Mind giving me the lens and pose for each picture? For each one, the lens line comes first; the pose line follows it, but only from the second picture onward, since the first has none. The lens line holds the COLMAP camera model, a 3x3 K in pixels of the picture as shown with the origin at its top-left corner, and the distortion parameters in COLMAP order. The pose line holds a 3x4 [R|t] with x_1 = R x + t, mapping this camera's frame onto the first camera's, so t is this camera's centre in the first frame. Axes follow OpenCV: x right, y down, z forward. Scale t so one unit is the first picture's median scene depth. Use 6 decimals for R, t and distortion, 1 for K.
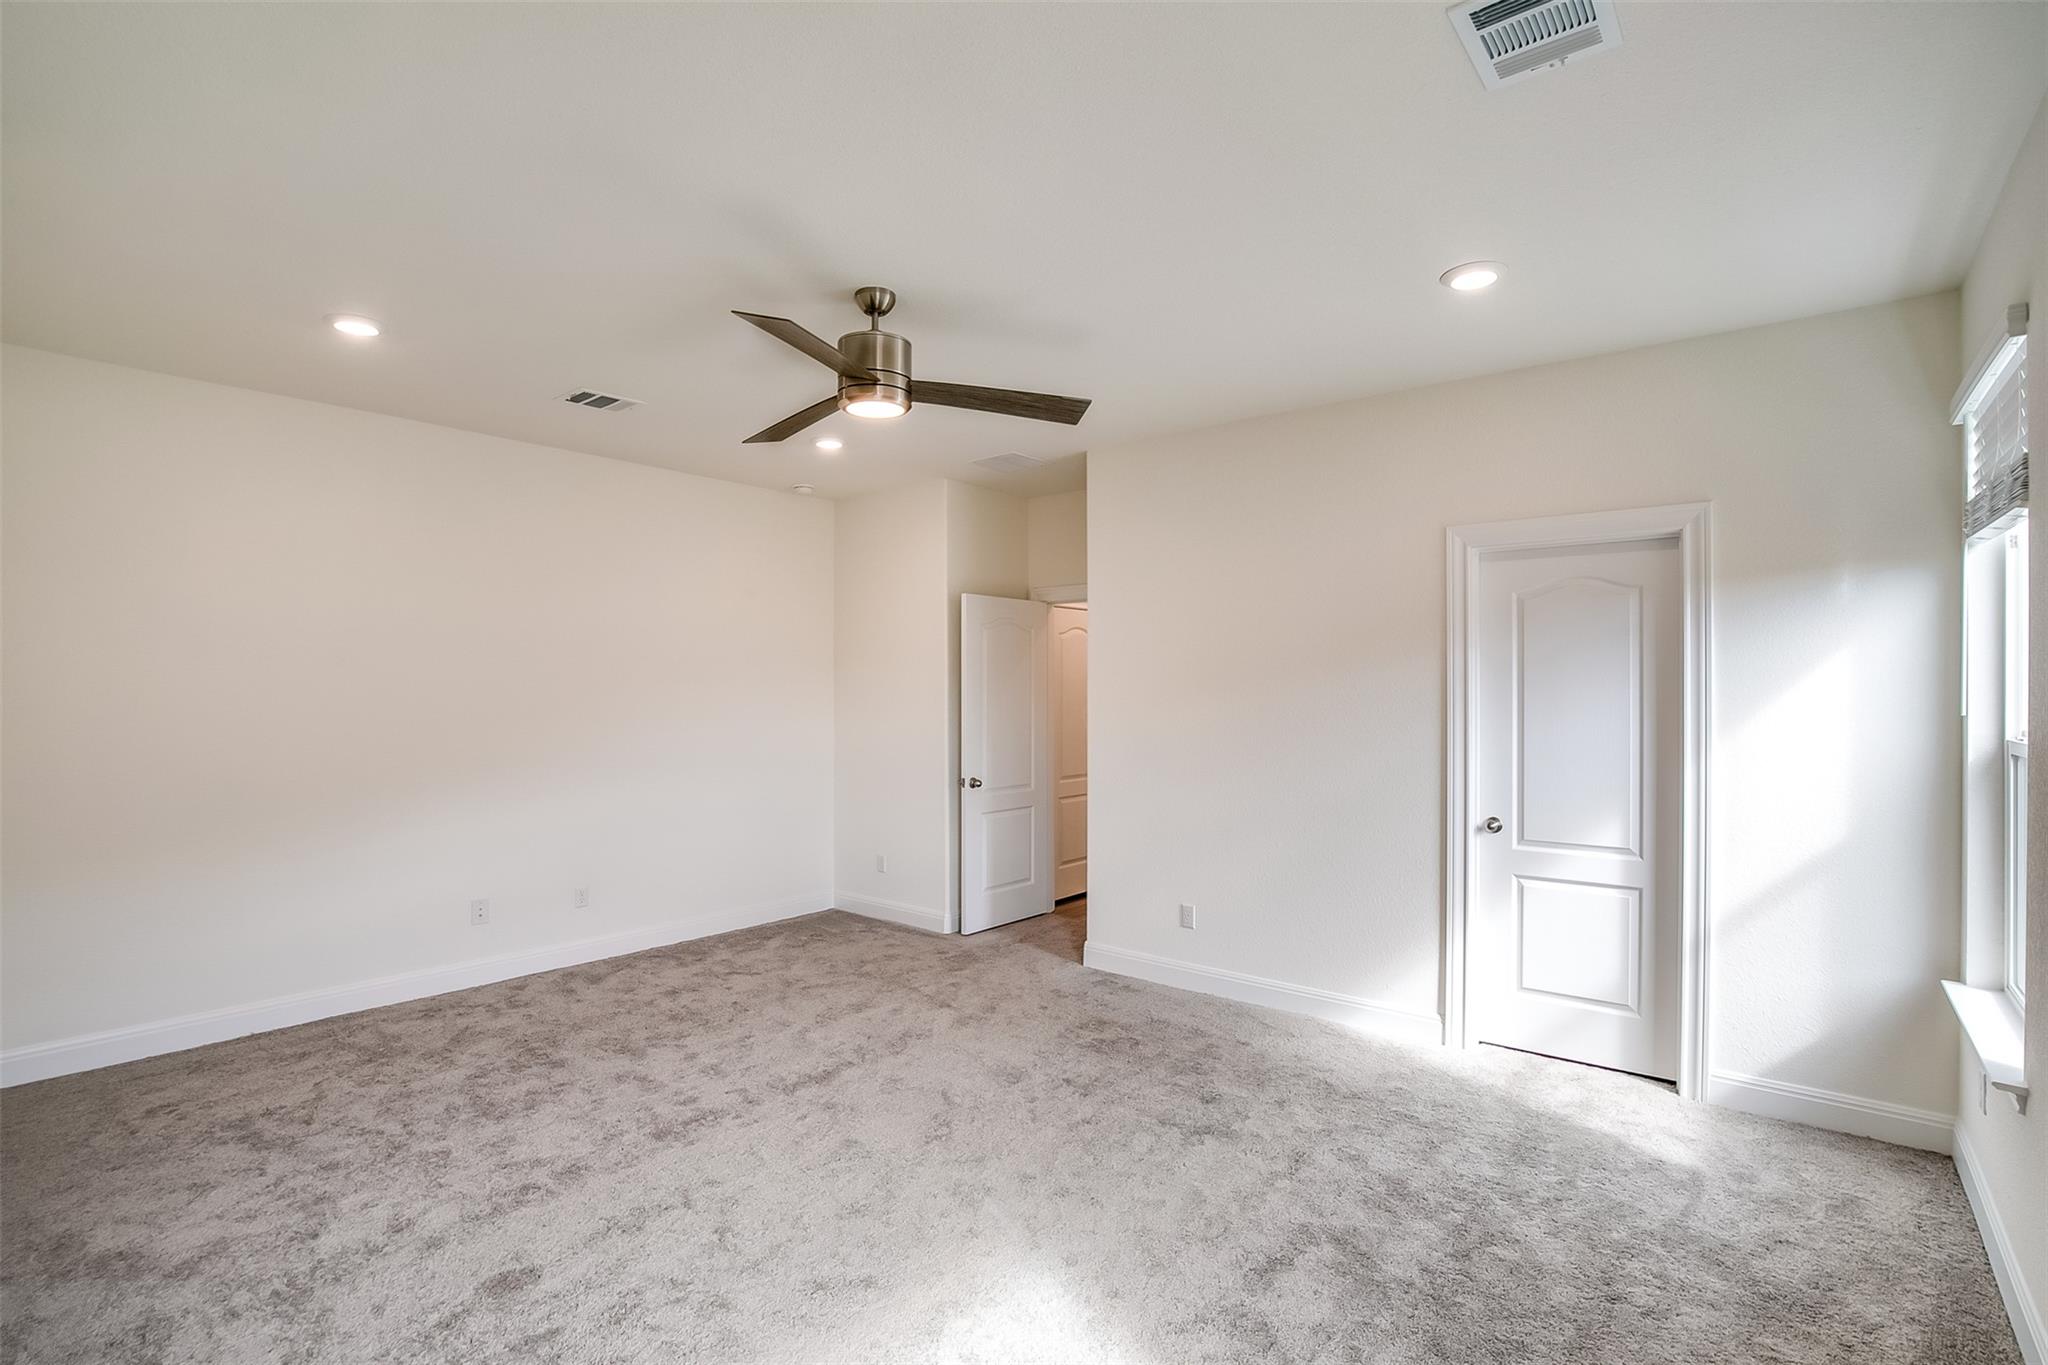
lens RADIAL K [[942.5, 0, 1025.8], [0, 942.5, 689.8], [0, 0, 1]] dist [-0.040278, 0.009030]
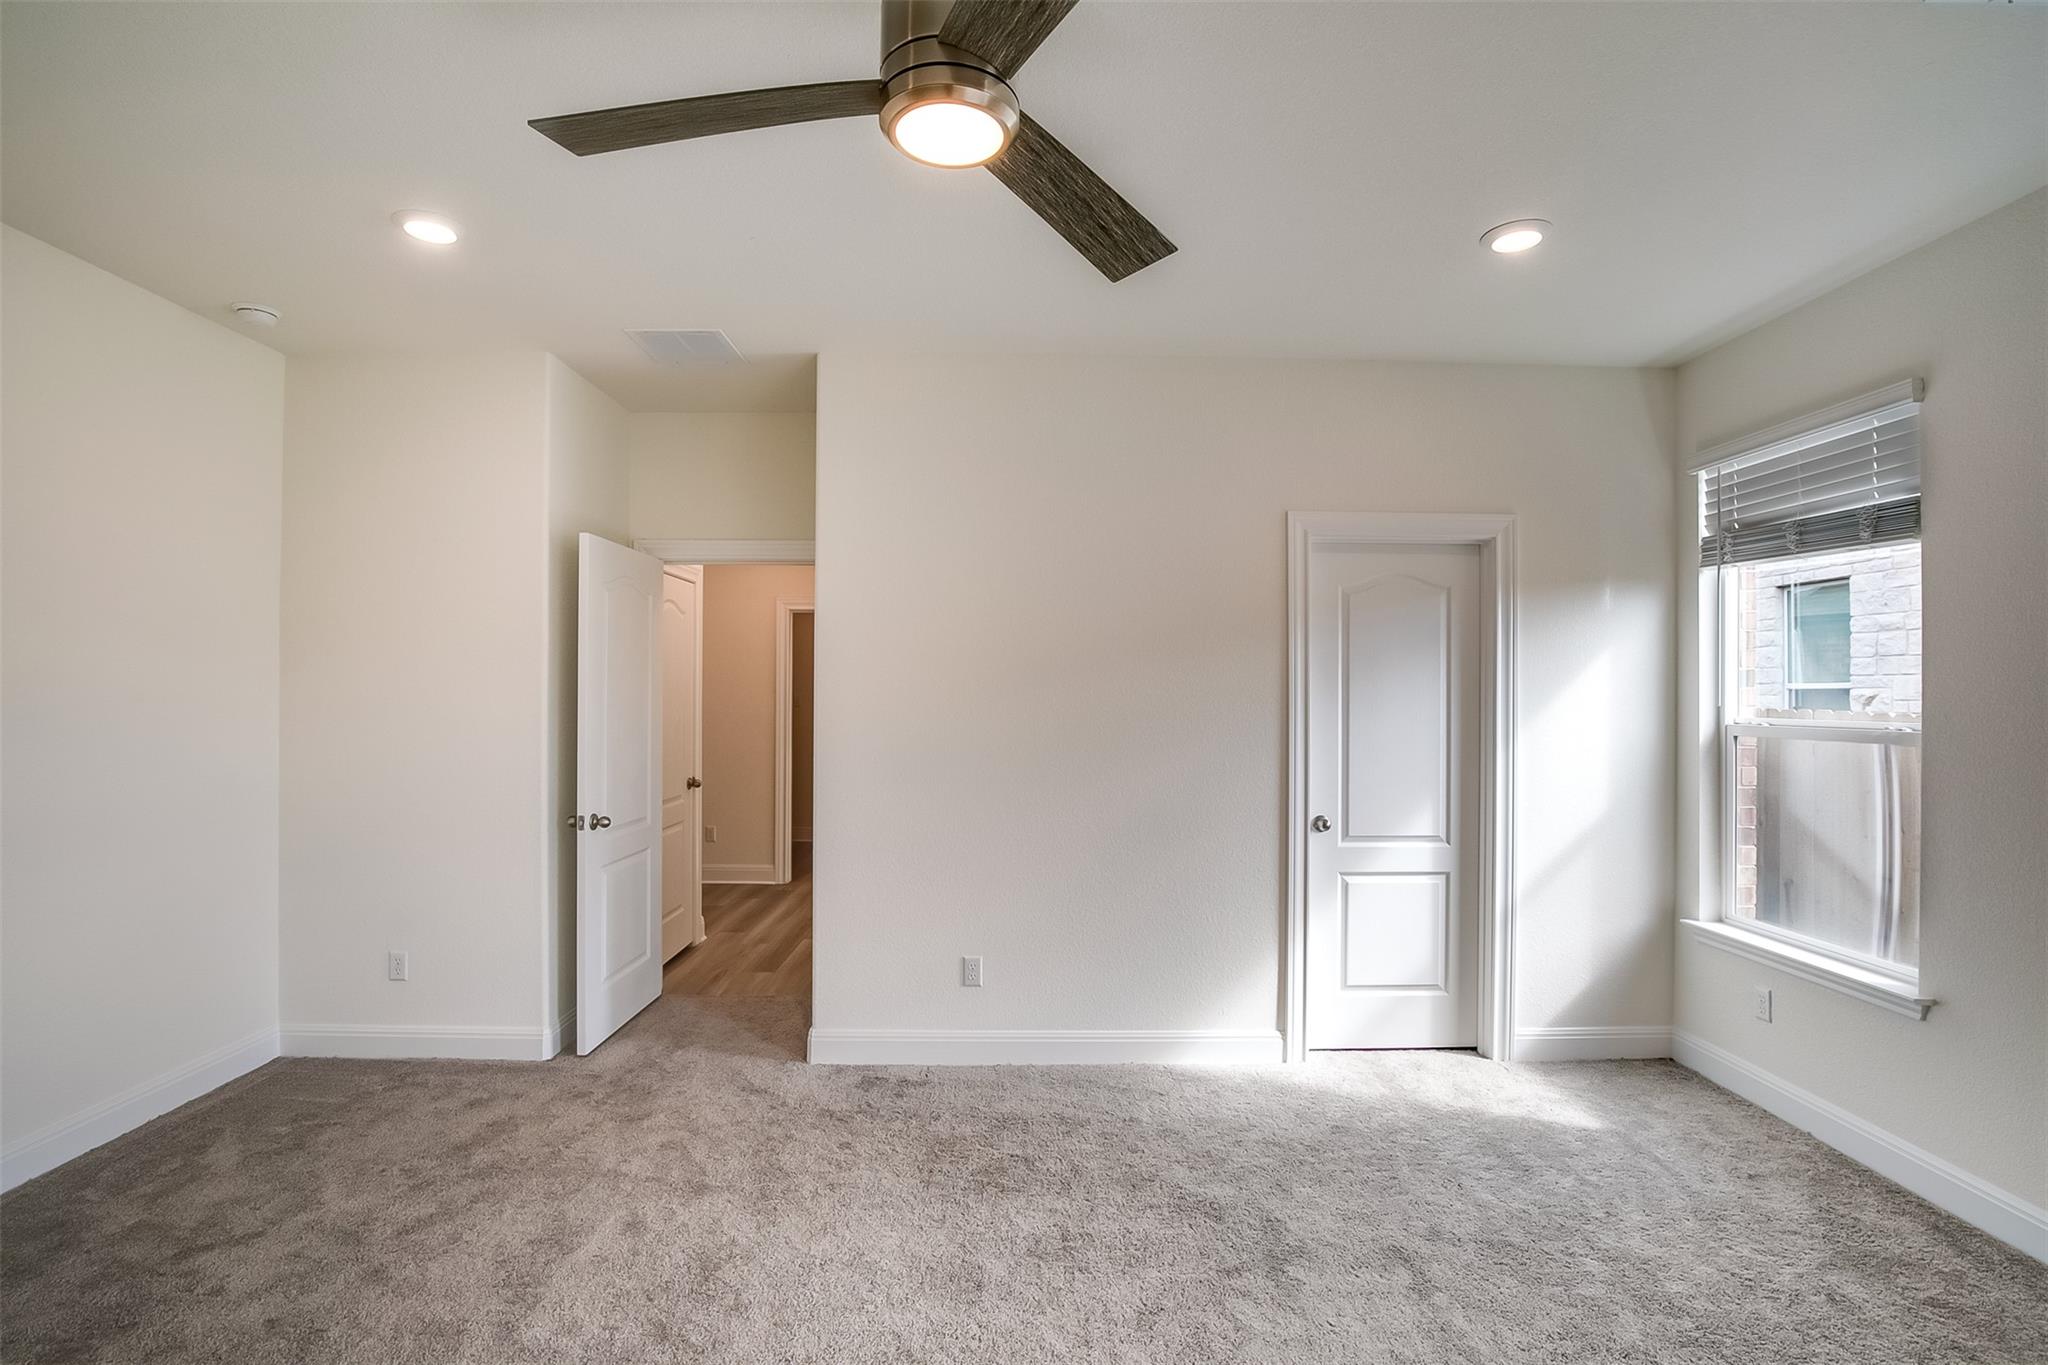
lens RADIAL K [[952.2, 0, 1034.5], [0, 952.2, 688.6], [0, 0, 1]] dist [-0.040230, 0.008494]
pose [[0.762489, 0.004930, 0.646983, -0.369779], [-0.006296, 0.999980, -0.000200, 0.006060], [-0.646971, -0.003921, 0.762504, 0.445905]]
